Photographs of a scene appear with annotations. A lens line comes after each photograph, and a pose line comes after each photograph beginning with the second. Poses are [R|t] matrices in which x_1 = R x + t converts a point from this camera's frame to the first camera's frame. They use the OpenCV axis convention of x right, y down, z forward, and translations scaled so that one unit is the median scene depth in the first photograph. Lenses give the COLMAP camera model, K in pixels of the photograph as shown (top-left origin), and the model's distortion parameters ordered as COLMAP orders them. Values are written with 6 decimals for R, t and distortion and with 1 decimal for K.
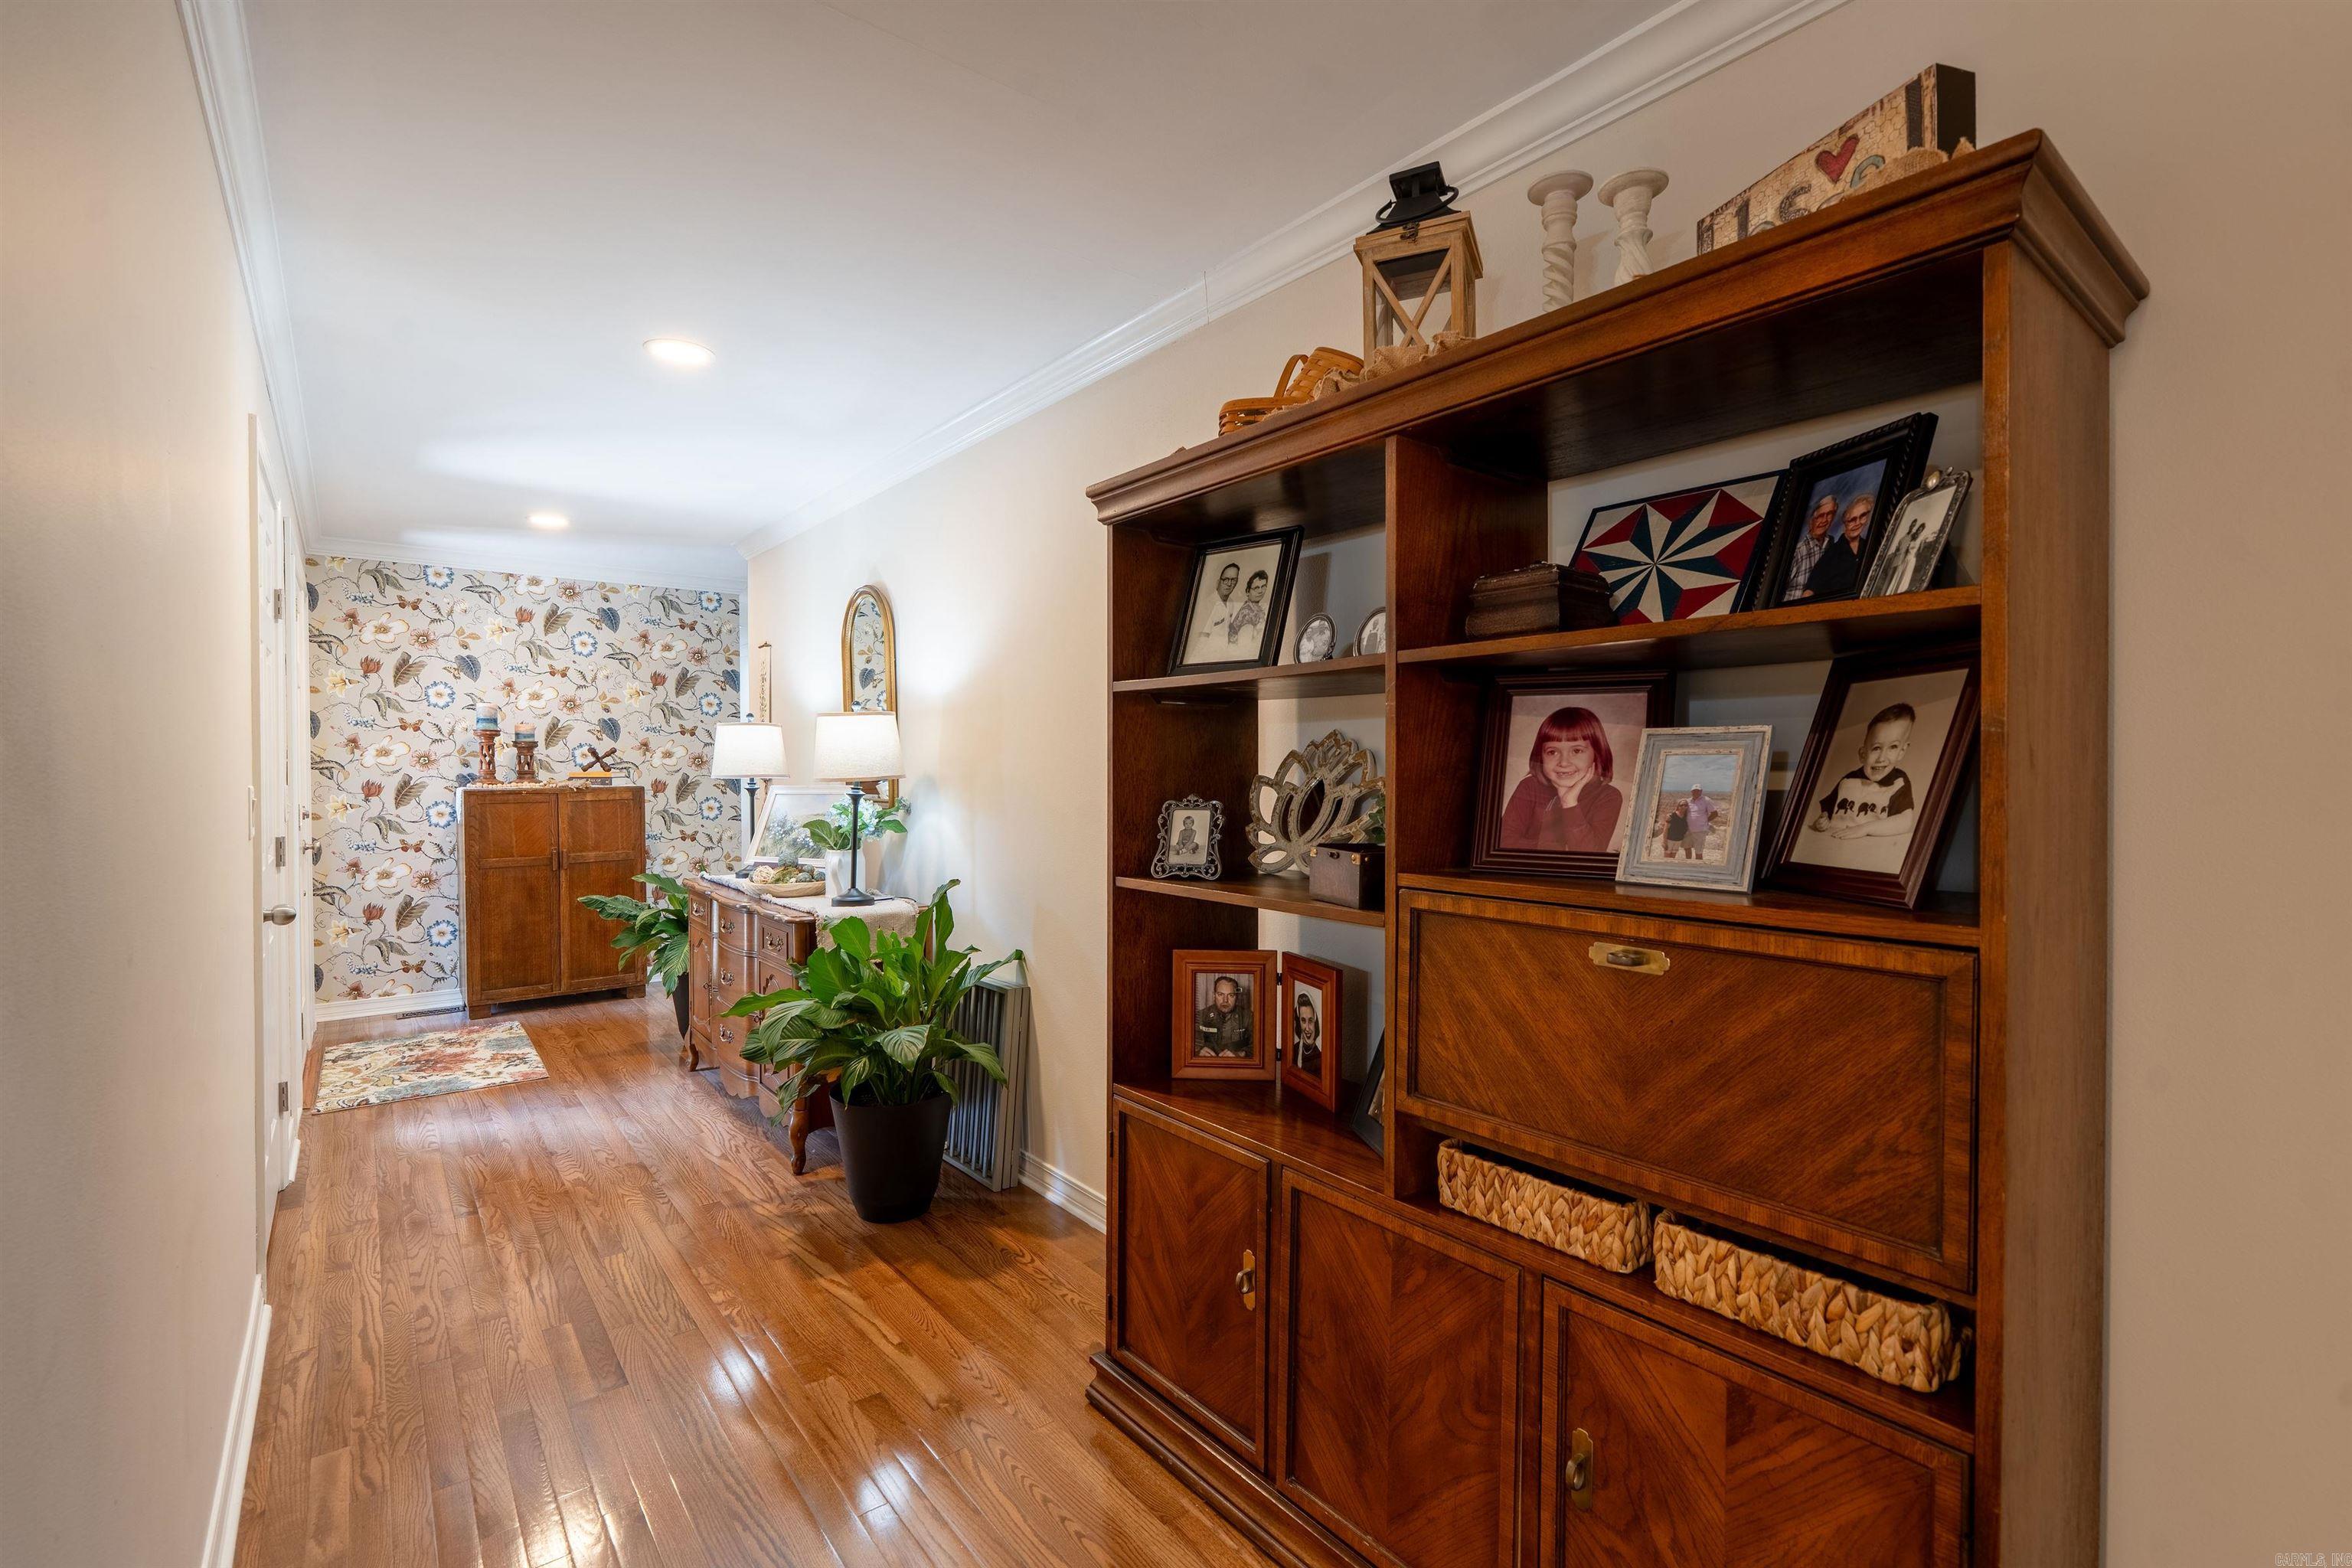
lens RADIAL K [[1054.8, 0, 1180.8], [0, 1054.8, 781.6], [0, 0, 1]] dist [-0.007816, 0.002839]
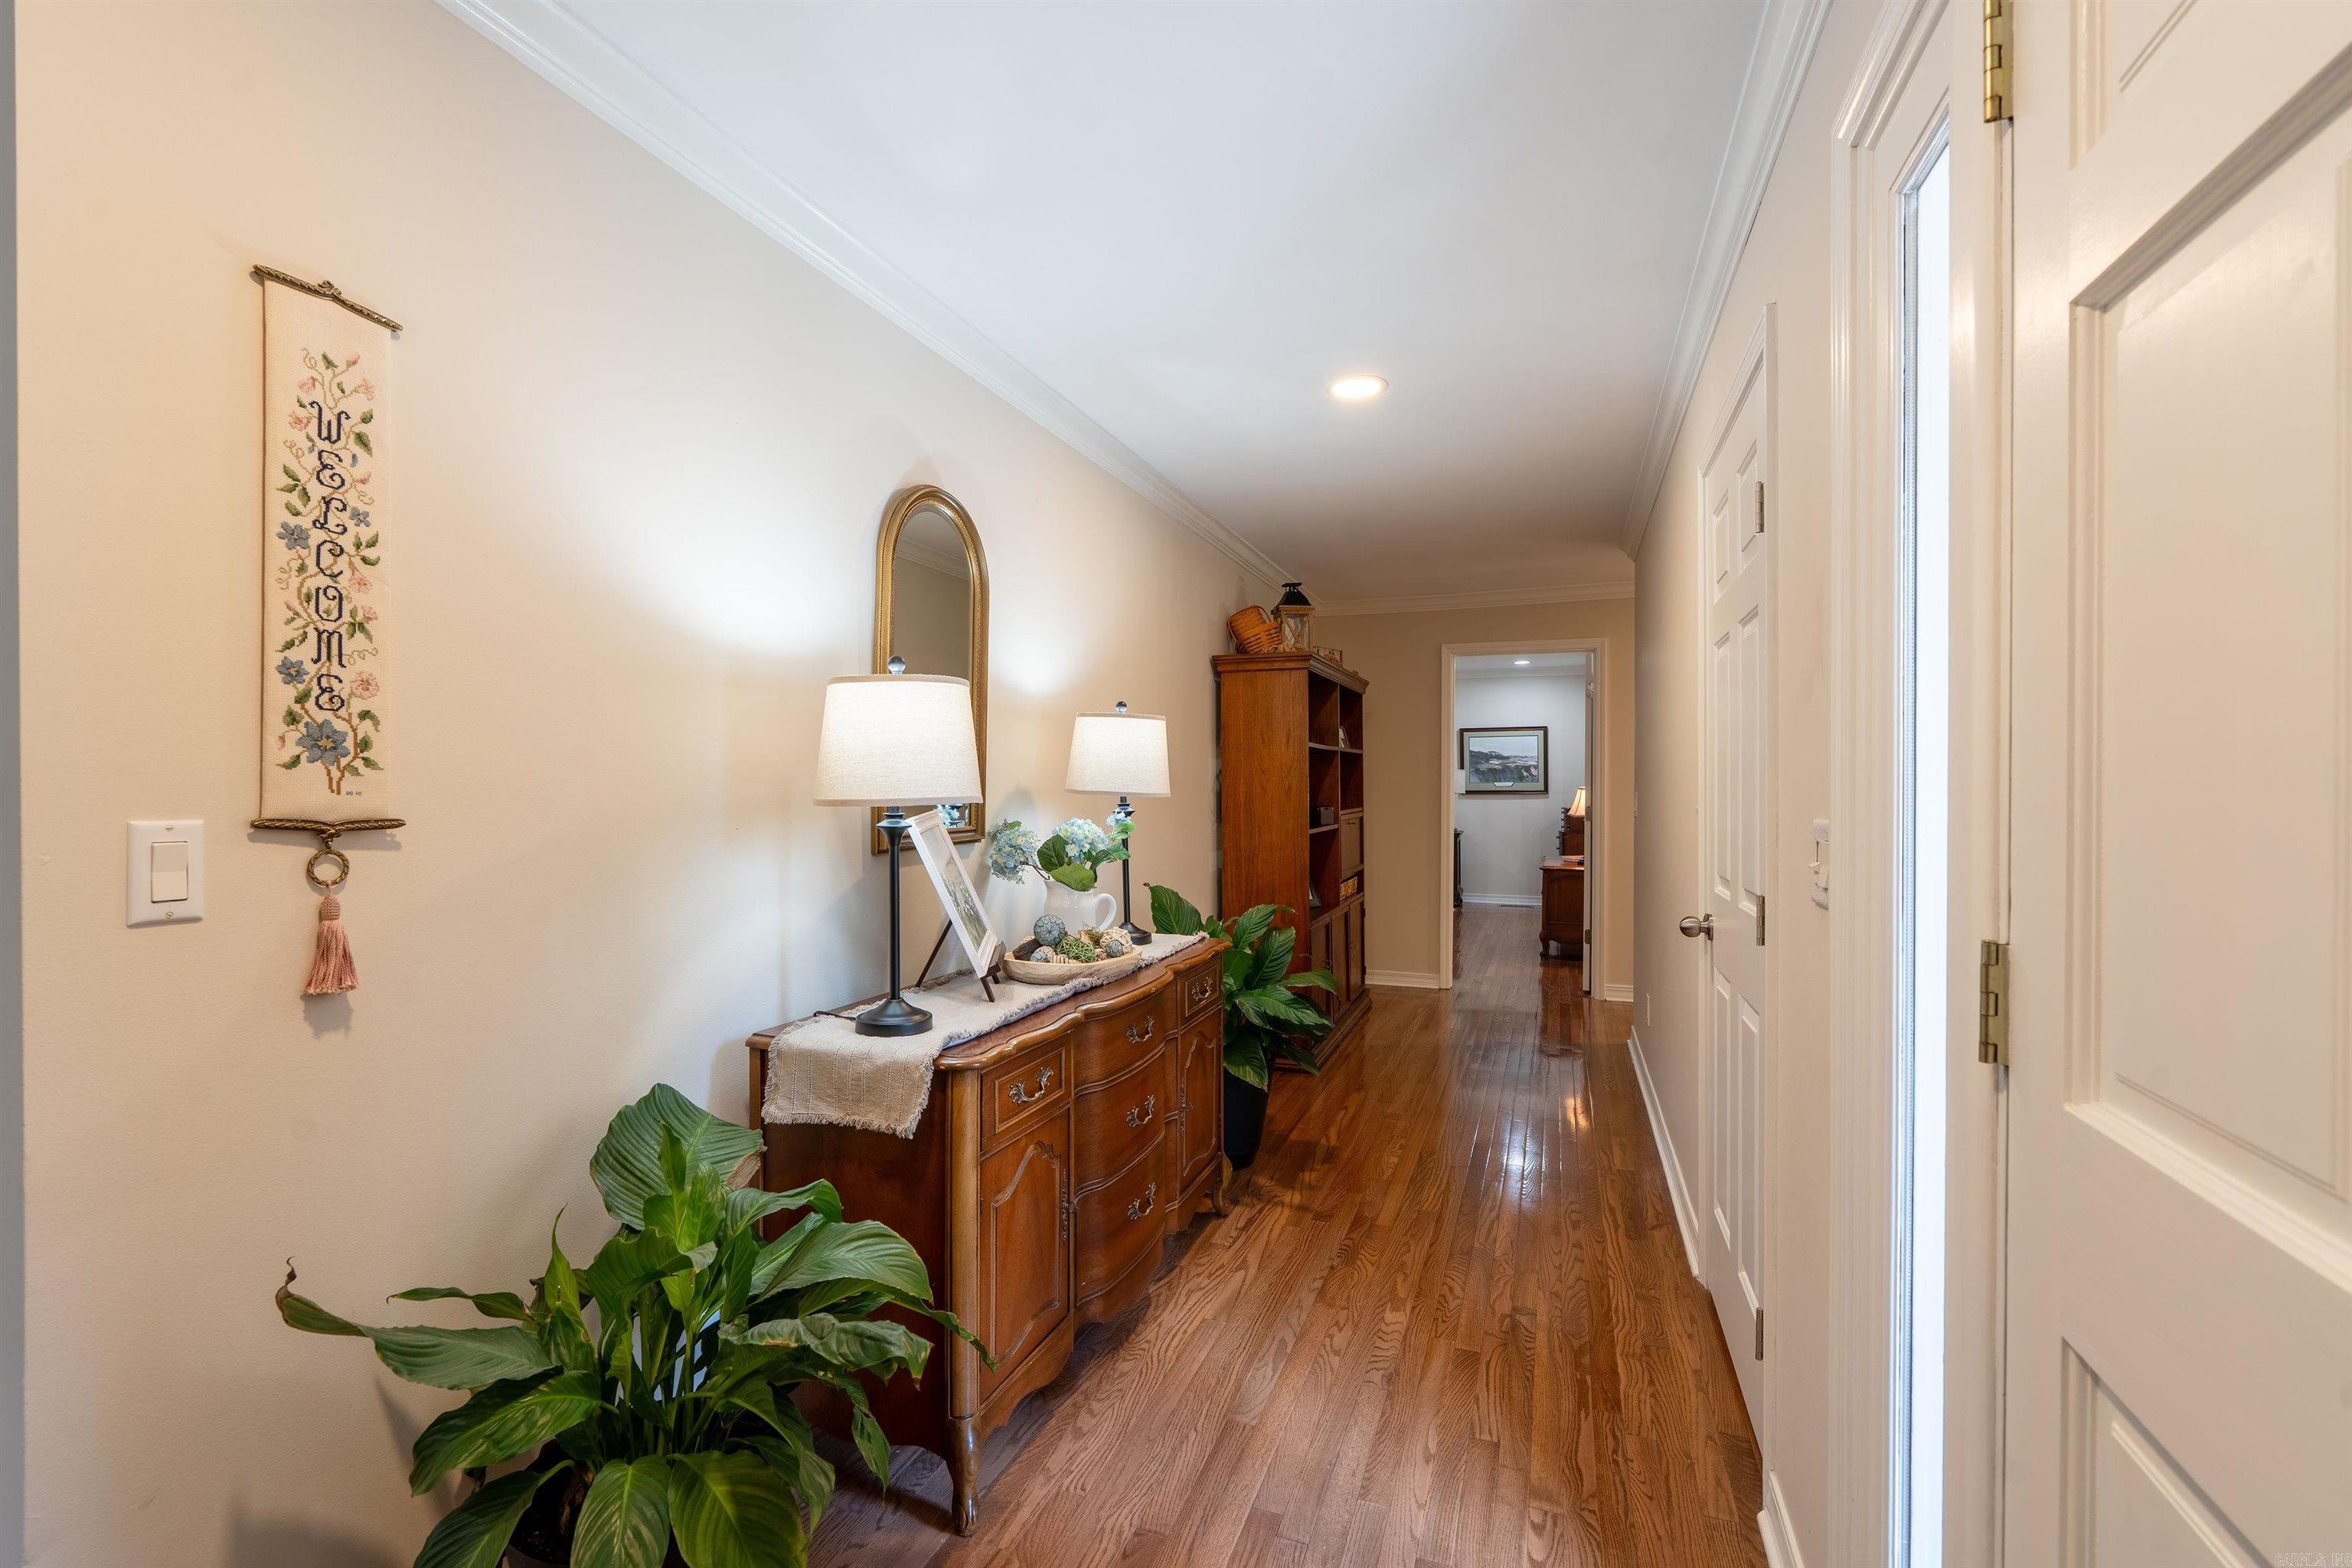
lens RADIAL K [[1054.8, 0, 1179.8], [0, 1054.8, 783.7], [0, 0, 1]] dist [-0.007816, 0.002839]
pose [[-0.530629, -0.009318, 0.847553, -1.187612], [0.007063, 0.999856, 0.015414, -0.025677], [-0.847575, 0.014165, -0.530487, 1.598231]]
